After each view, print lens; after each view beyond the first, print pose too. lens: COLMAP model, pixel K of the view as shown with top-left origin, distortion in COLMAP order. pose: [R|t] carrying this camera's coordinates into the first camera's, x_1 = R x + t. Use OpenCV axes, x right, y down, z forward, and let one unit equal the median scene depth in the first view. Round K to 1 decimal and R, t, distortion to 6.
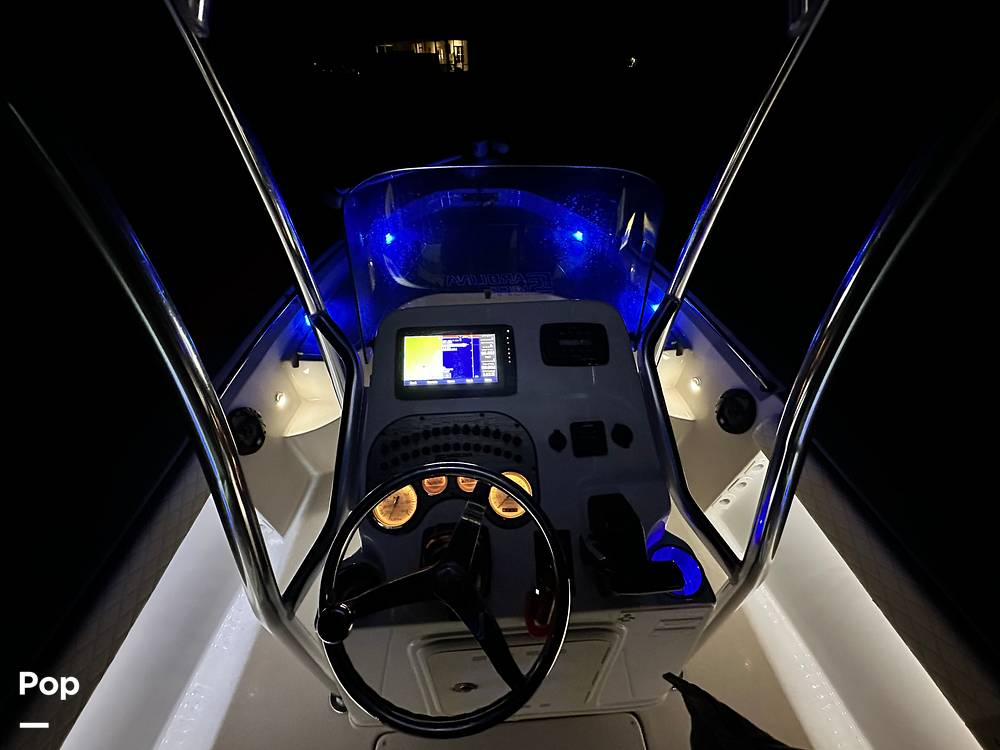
lens RADIAL K [[397.9, 0, 499.4], [0, 397.9, 377.5], [0, 0, 1]] dist [-0.001476, 0.000817]
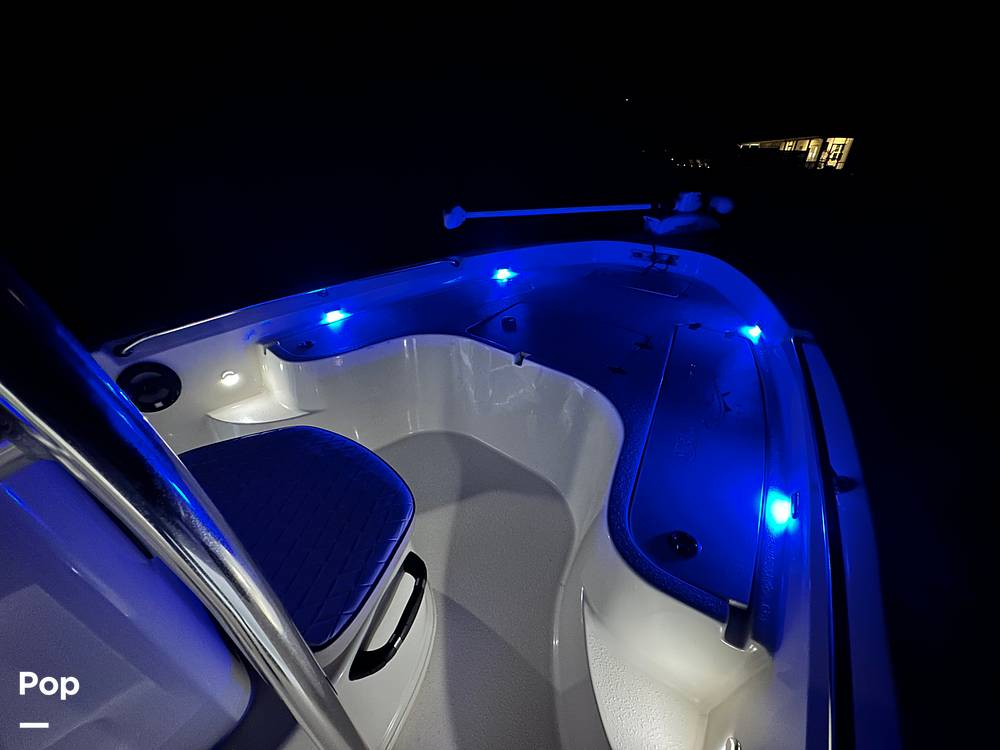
lens RADIAL K [[397.9, 0, 493.9], [0, 397.9, 376.0], [0, 0, 1]] dist [-0.001476, 0.000817]
pose [[0.747458, 0.339201, -0.571182, 0.410242], [-0.429147, 0.902877, -0.025409, -0.177246], [0.507088, 0.264113, 0.820430, 0.509350]]
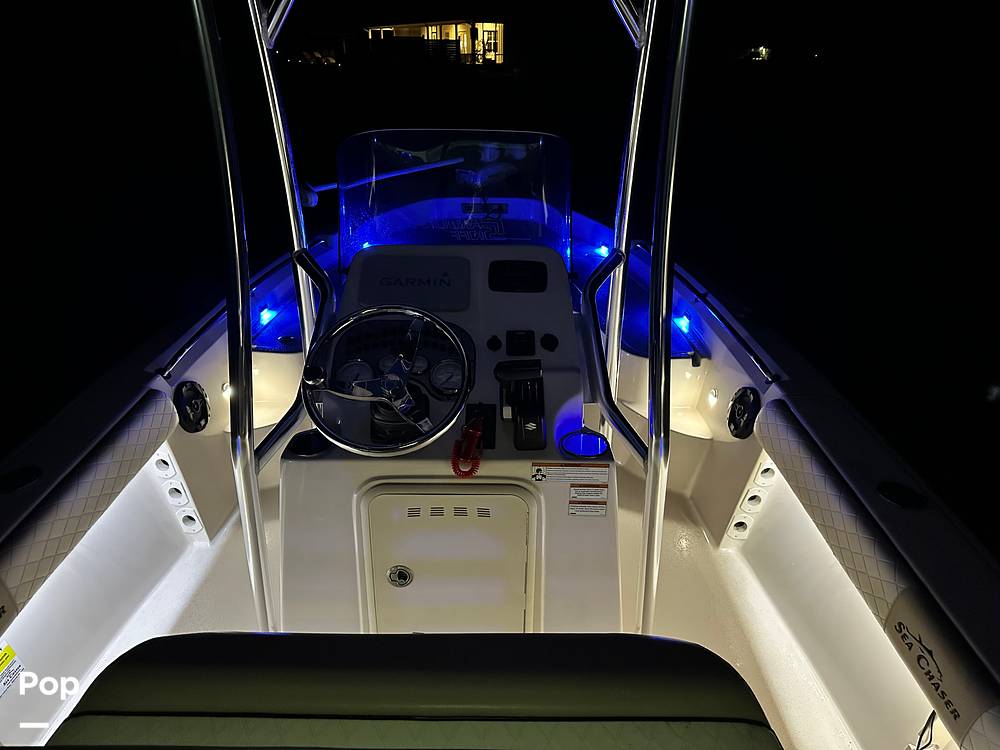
lens RADIAL K [[688.6, 0, 502.6], [0, 688.6, 373.8], [0, 0, 1]] dist [0.050694, -0.005126]
pose [[0.997942, 0.033814, -0.054492, 0.125299], [-0.045668, 0.971249, -0.233645, 0.316941], [0.045025, 0.235652, 0.970794, -0.422327]]
